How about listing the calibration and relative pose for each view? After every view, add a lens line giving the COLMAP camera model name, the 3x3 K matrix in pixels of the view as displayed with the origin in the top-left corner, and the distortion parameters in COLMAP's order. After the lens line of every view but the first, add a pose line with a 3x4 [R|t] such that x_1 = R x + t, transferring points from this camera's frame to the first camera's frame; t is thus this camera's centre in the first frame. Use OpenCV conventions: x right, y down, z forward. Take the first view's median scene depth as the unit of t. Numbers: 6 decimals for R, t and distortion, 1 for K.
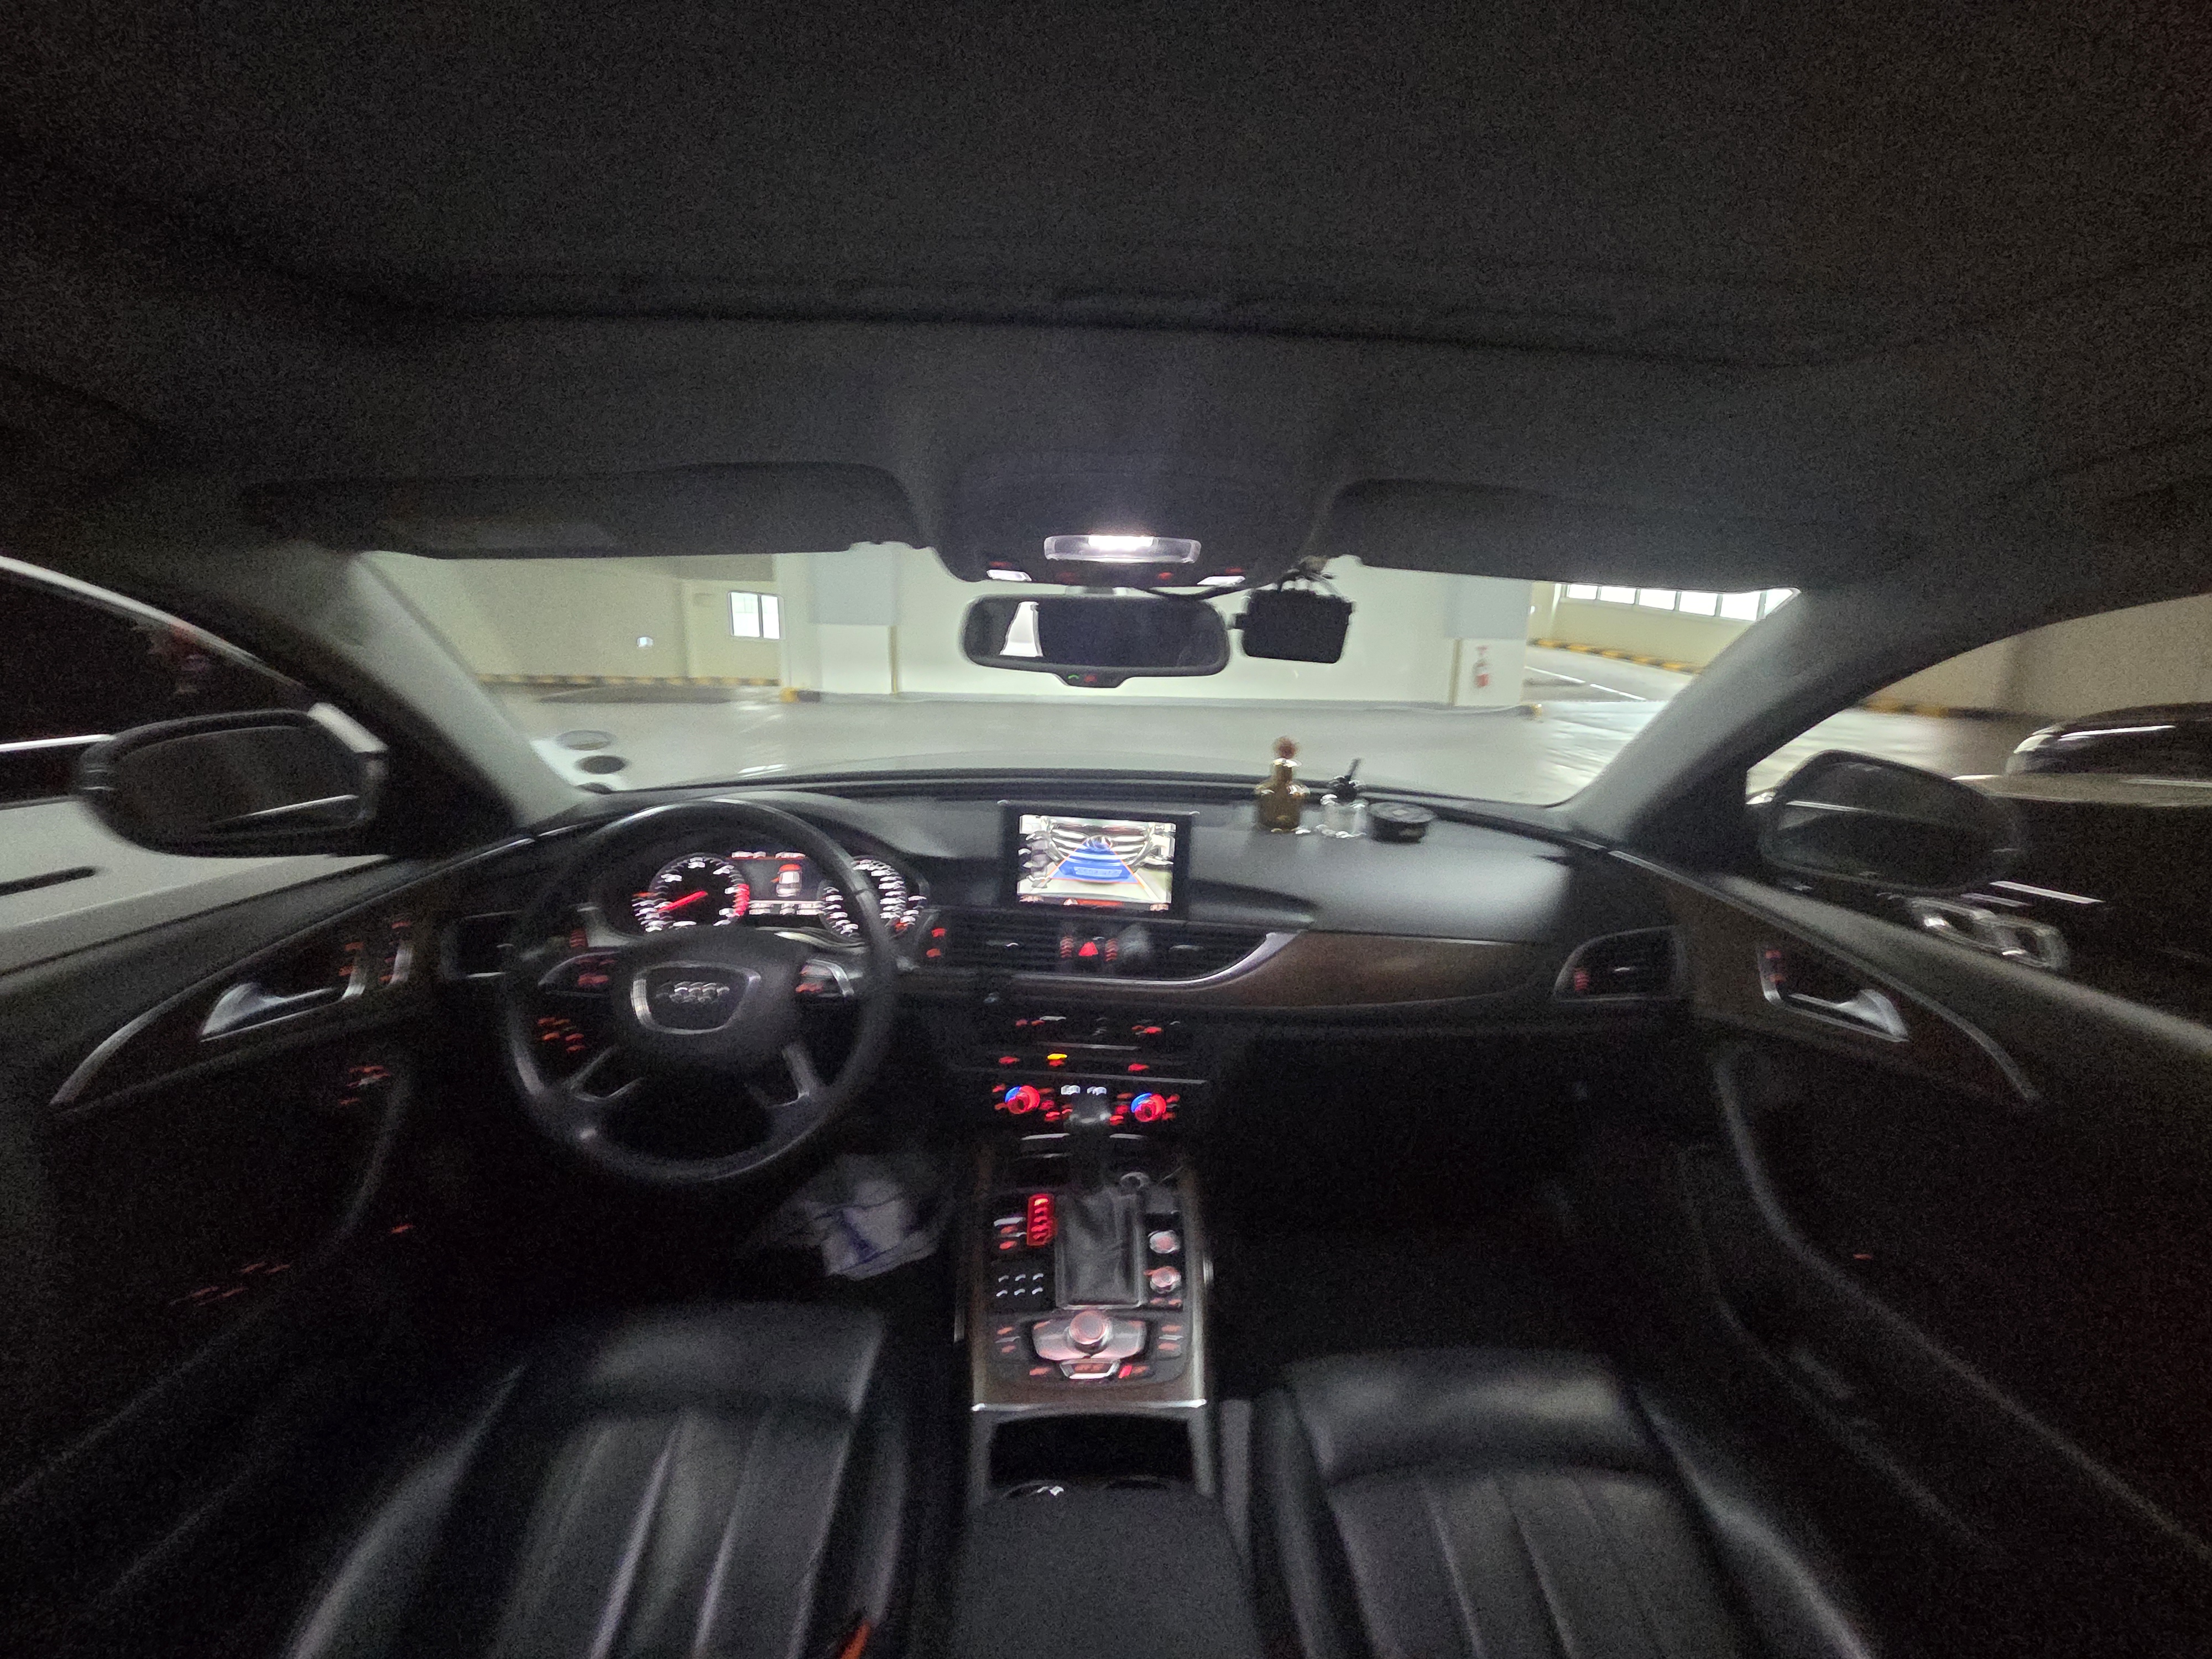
lens RADIAL K [[907.4, 0, 1106.0], [0, 907.4, 819.8], [0, 0, 1]] dist [-0.002739, -0.000264]
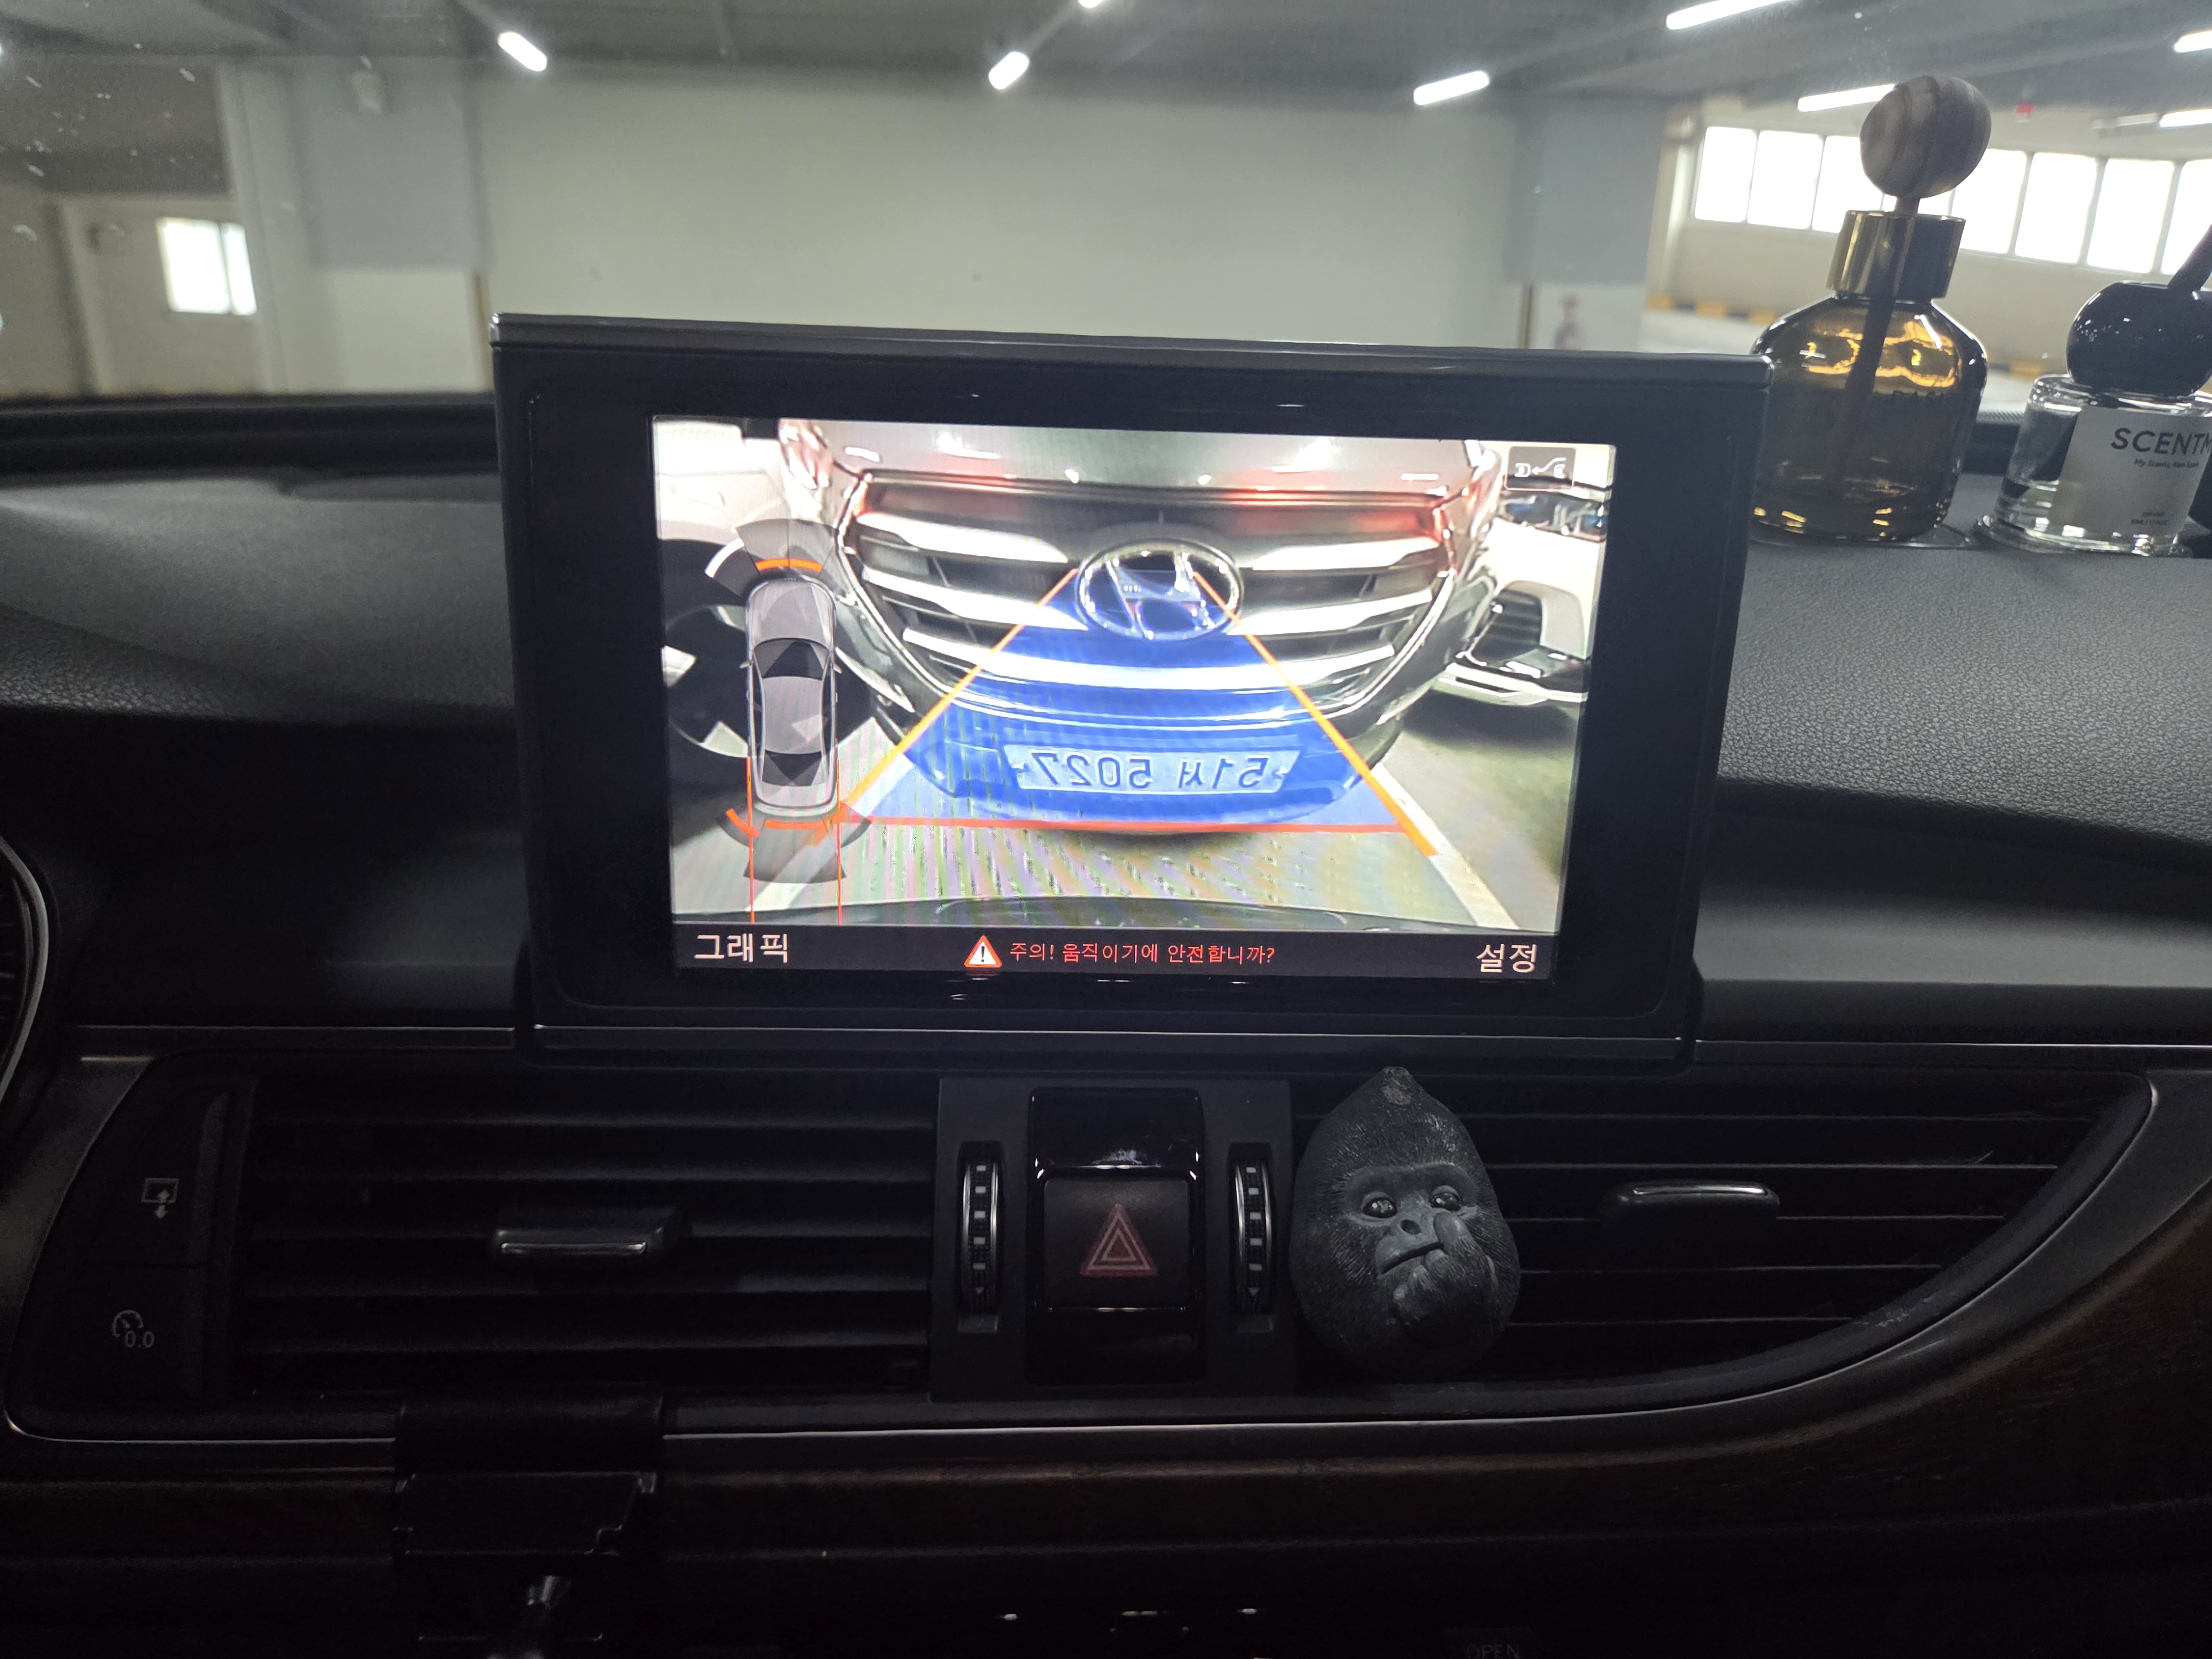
lens RADIAL K [[1548.1, 0, 1106.0], [0, 1548.1, 829.5], [0, 0, 1]] dist [0.056619, -0.064721]
pose [[0.991366, -0.050586, 0.120974, -0.051957], [0.035107, 0.991304, 0.126821, 0.032432], [-0.126338, -0.121479, 0.984521, 0.722906]]
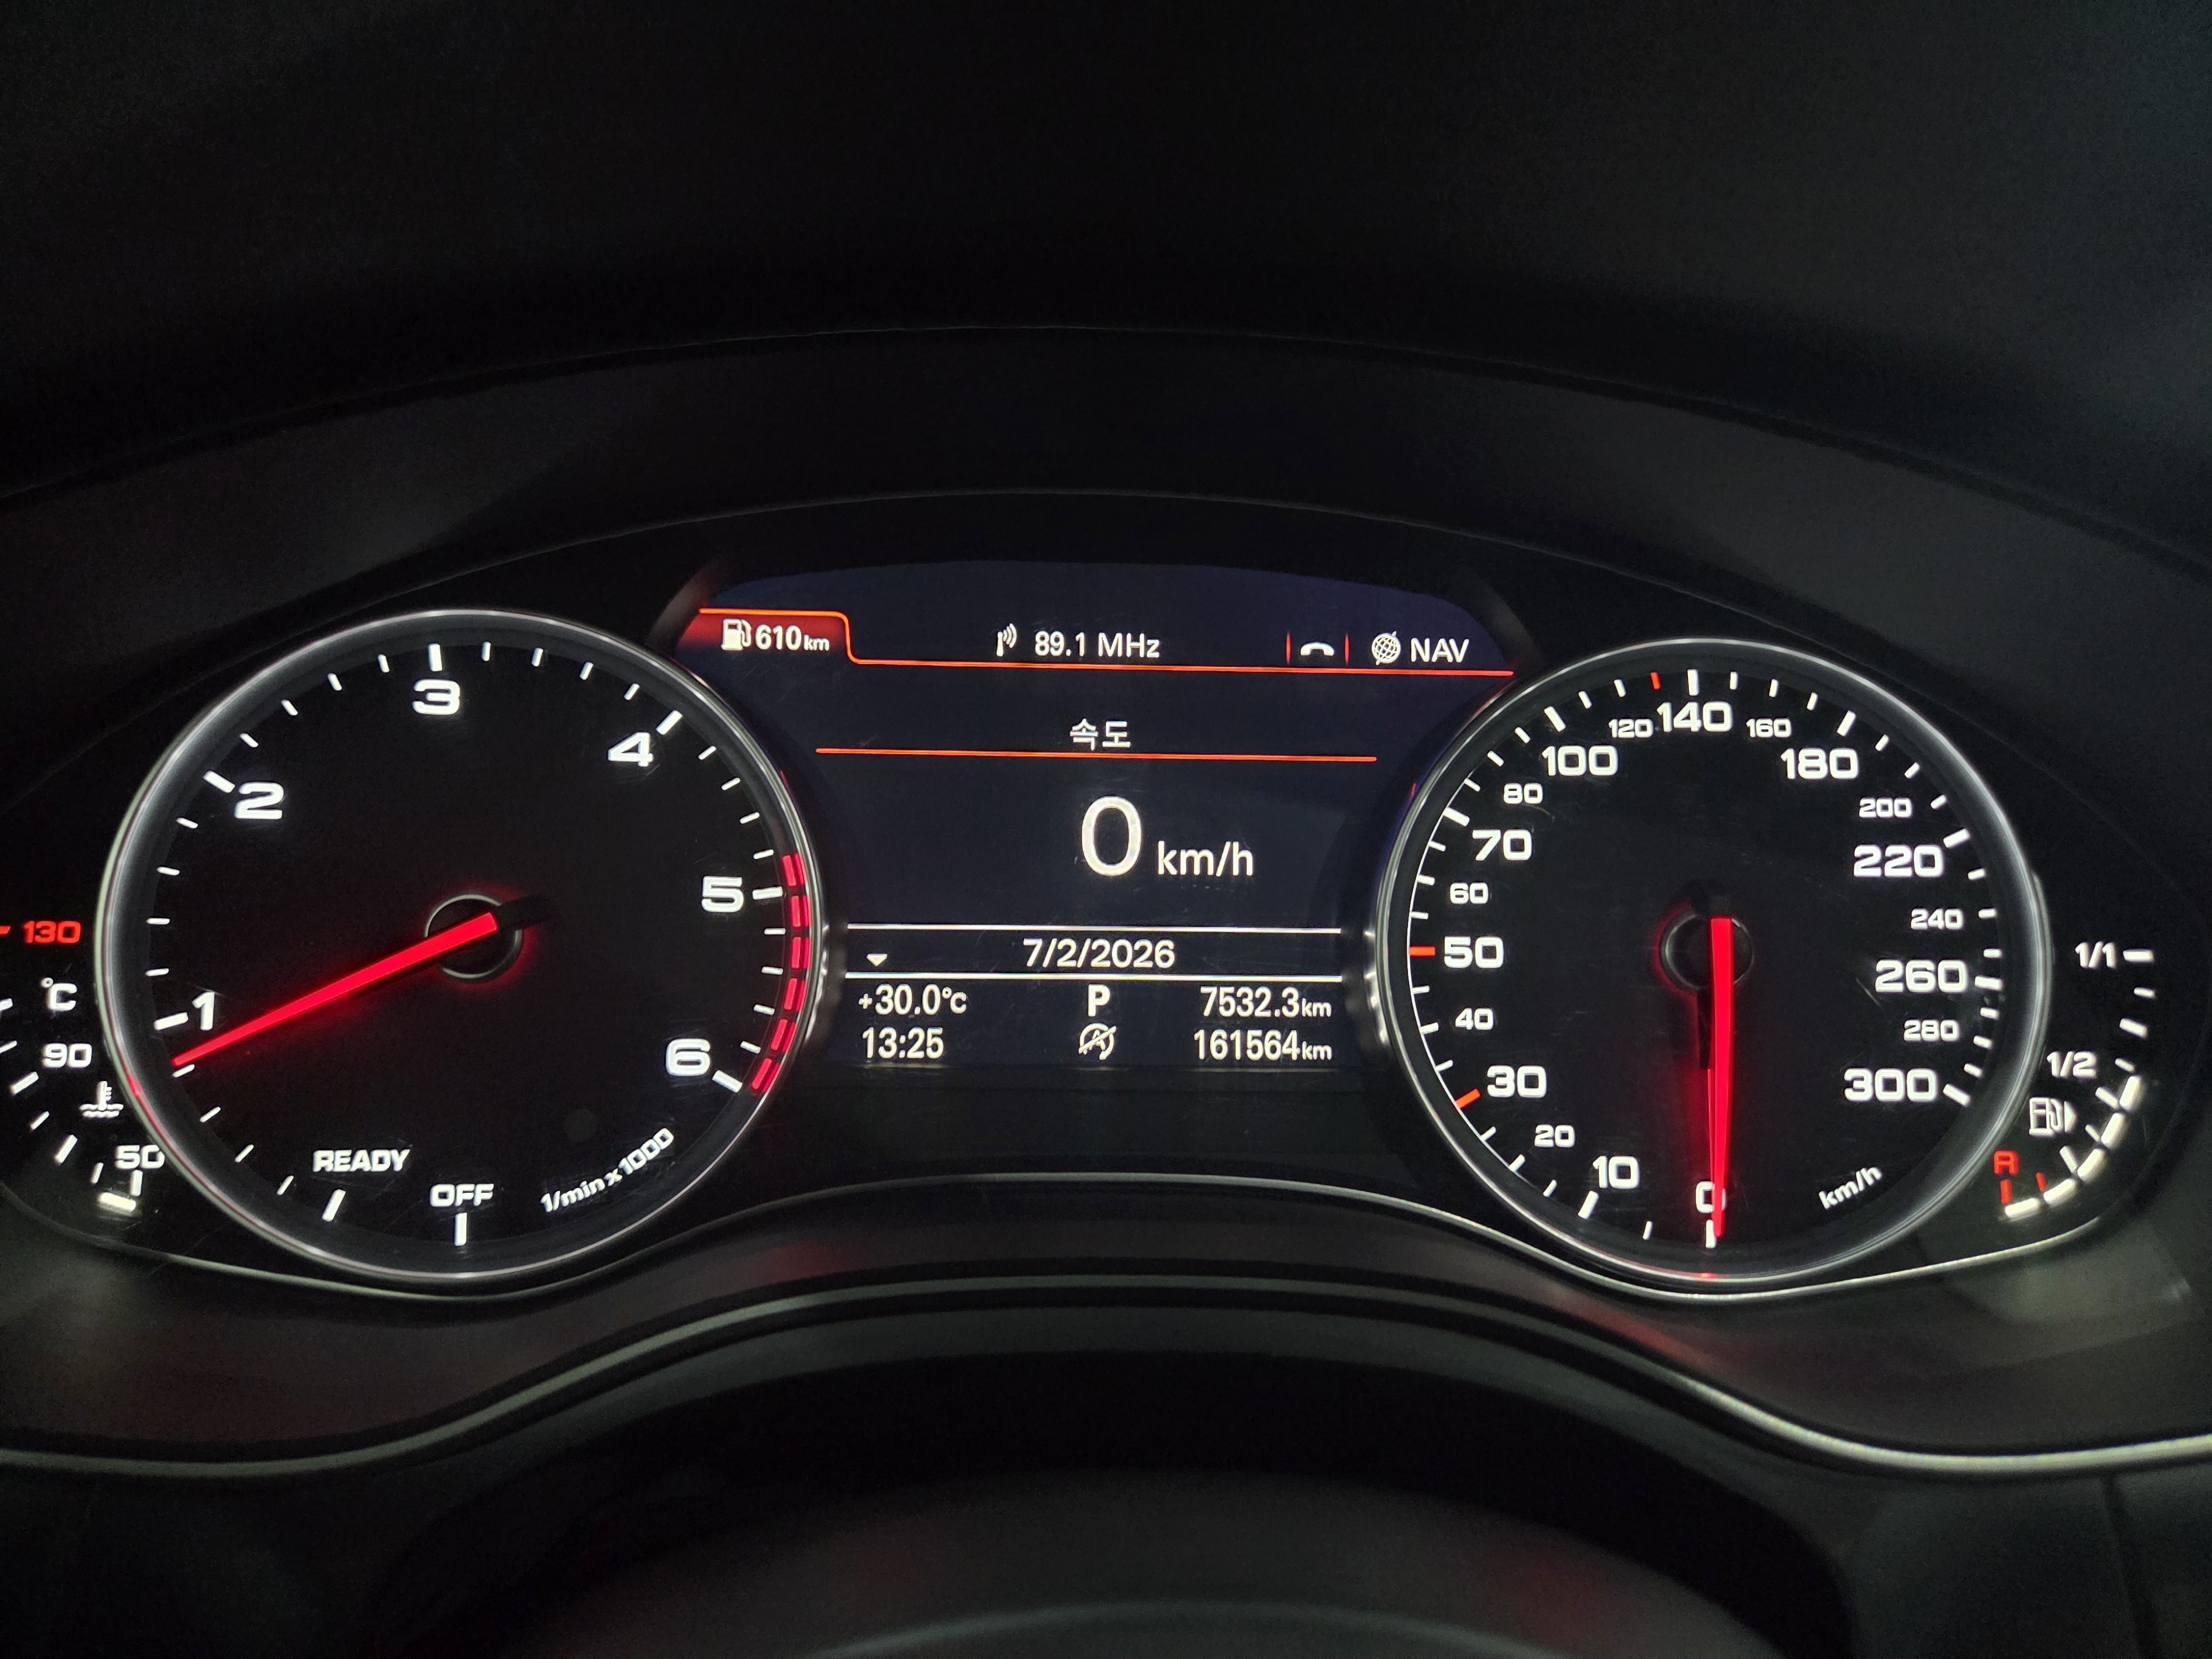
lens RADIAL K [[1447.4, 0, 1103.5], [0, 1447.4, 861.1], [0, 0, 1]] dist [0.002555, 0.000315]
pose [[0.999976, 0.000175, -0.006888, -0.382868], [0.000389, 0.996647, 0.081820, 0.059823], [0.006879, -0.081821, 0.996623, 0.851319]]
